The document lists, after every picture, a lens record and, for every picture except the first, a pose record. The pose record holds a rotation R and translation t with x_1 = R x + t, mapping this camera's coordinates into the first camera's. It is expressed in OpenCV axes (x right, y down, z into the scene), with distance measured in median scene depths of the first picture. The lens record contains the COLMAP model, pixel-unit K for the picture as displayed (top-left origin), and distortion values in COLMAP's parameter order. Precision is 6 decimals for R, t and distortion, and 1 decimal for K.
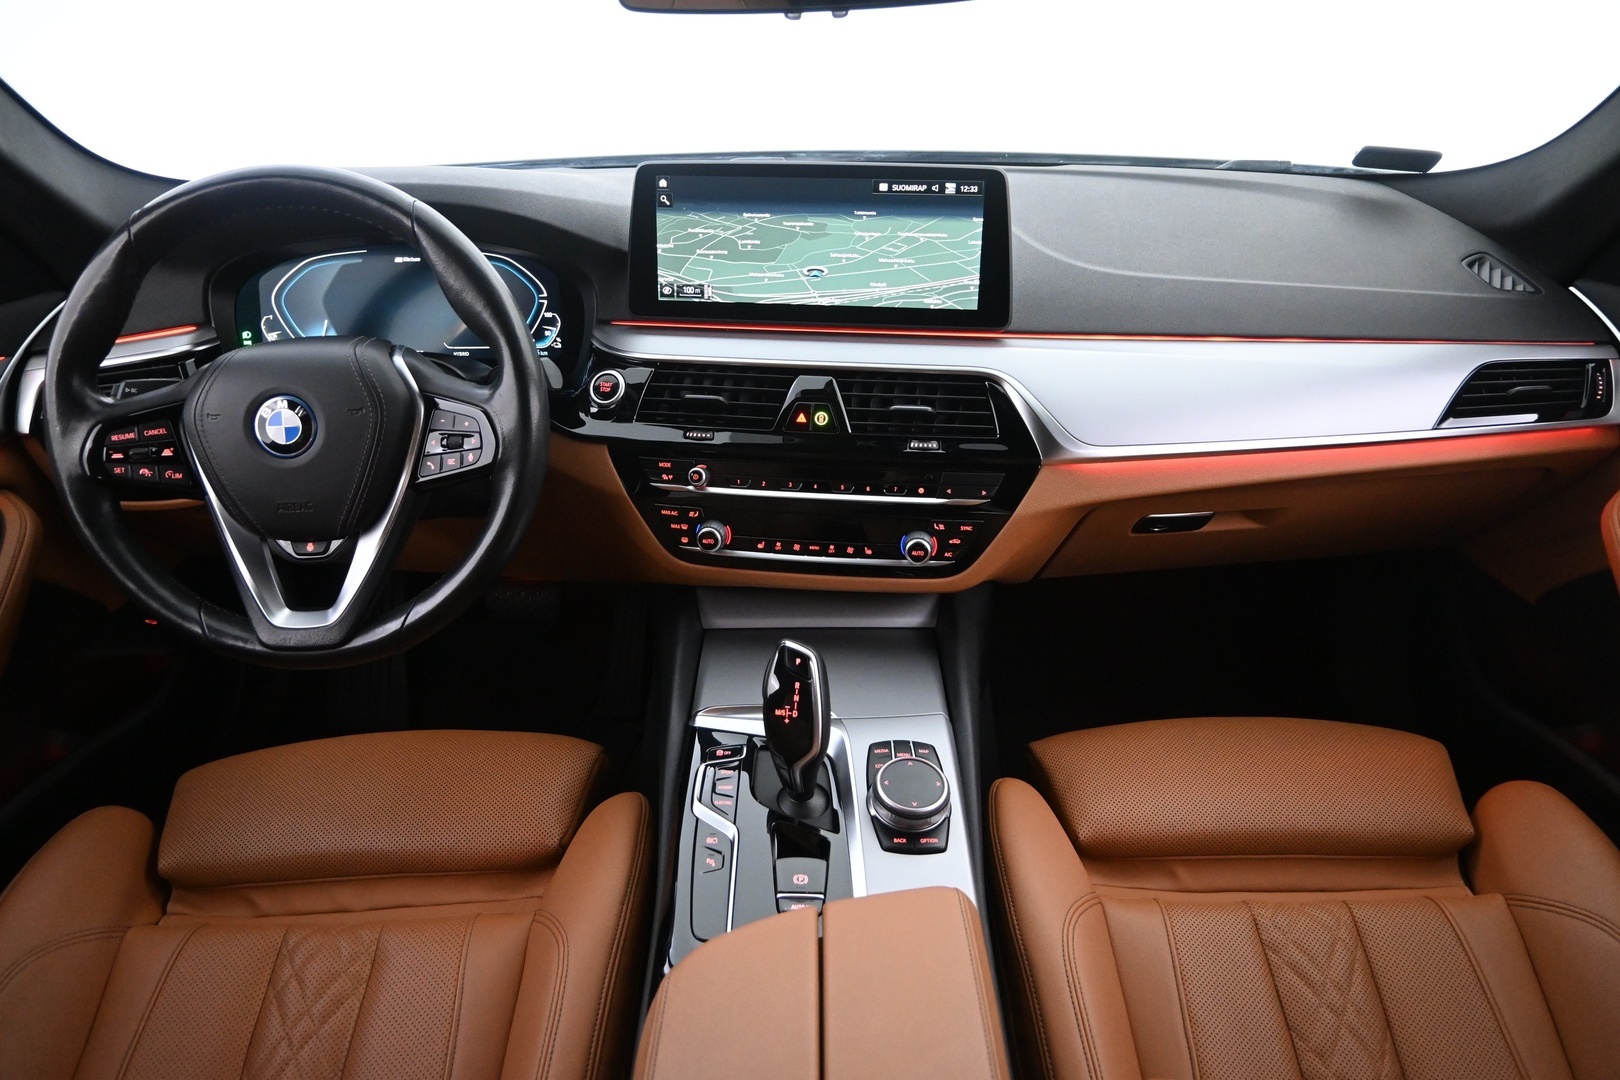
lens RADIAL K [[1100.8, 0, 810.0], [0, 1100.8, 540.0], [0, 0, 1]] dist [0.001884, 0.001148]
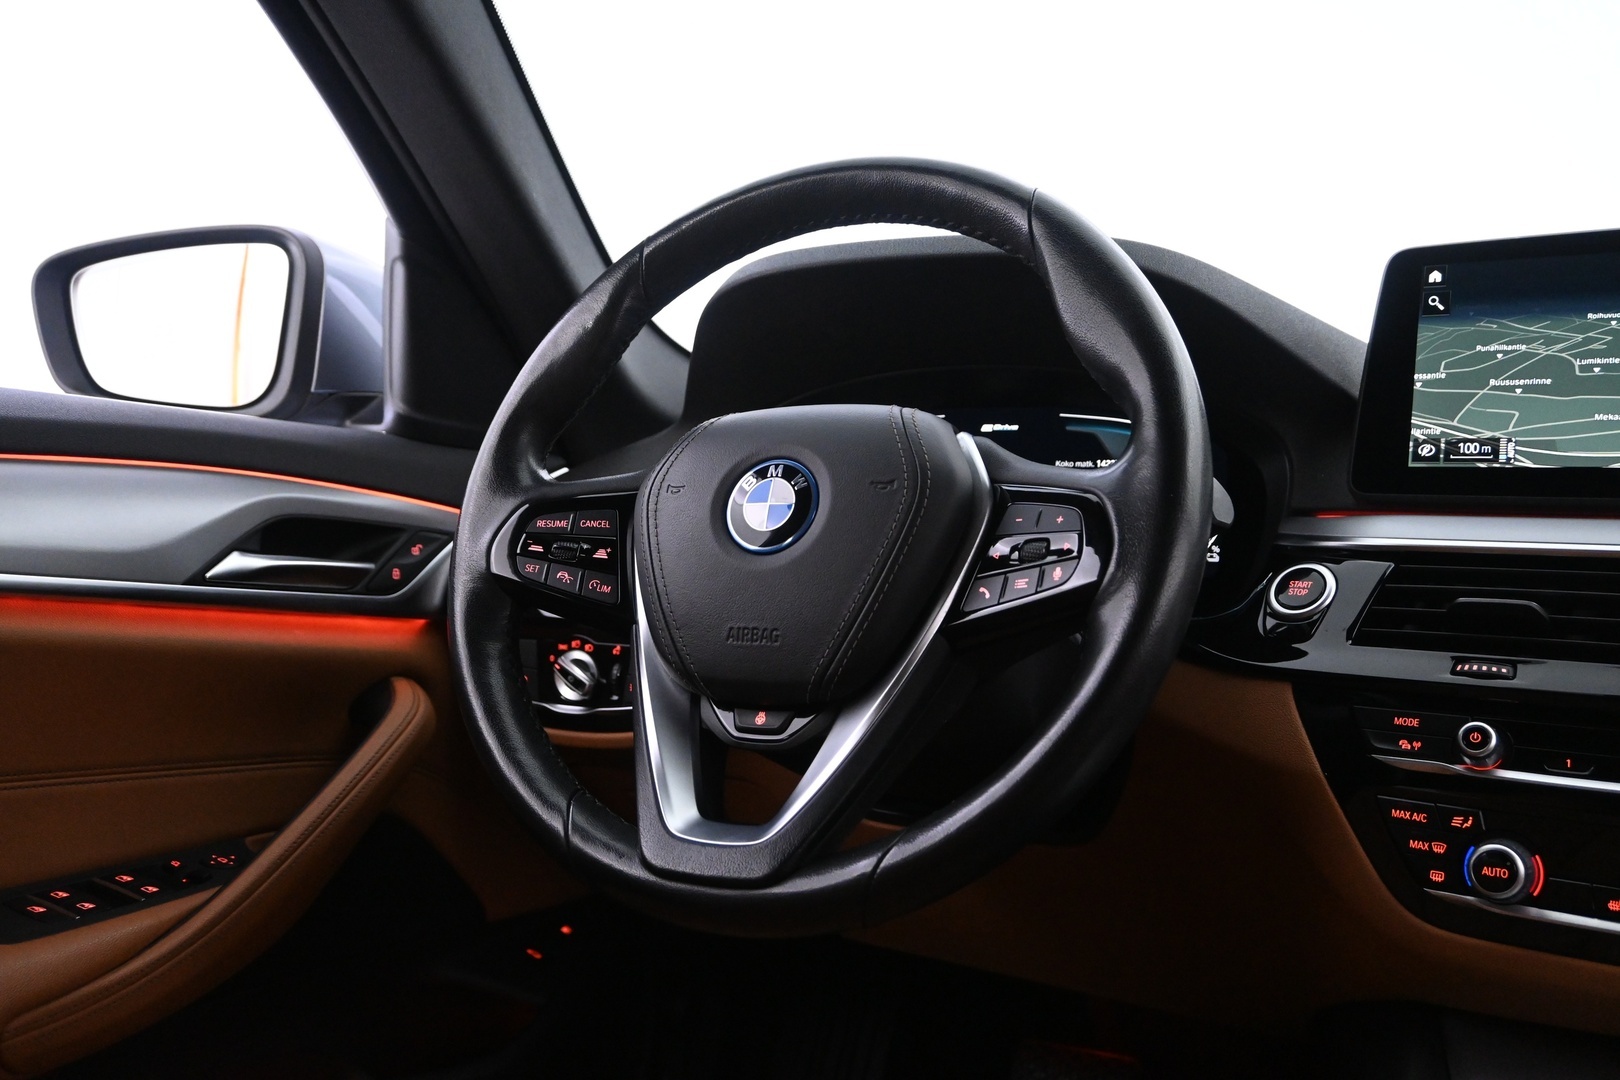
lens RADIAL K [[1437.4, 0, 810.0], [0, 1437.4, 540.0], [0, 0, 1]] dist [-0.012697, 0.001822]
pose [[0.892979, 0.037300, -0.448550, -0.082851], [-0.228659, 0.895976, -0.380711, 0.174271], [0.387689, 0.442532, 0.808617, 0.308826]]
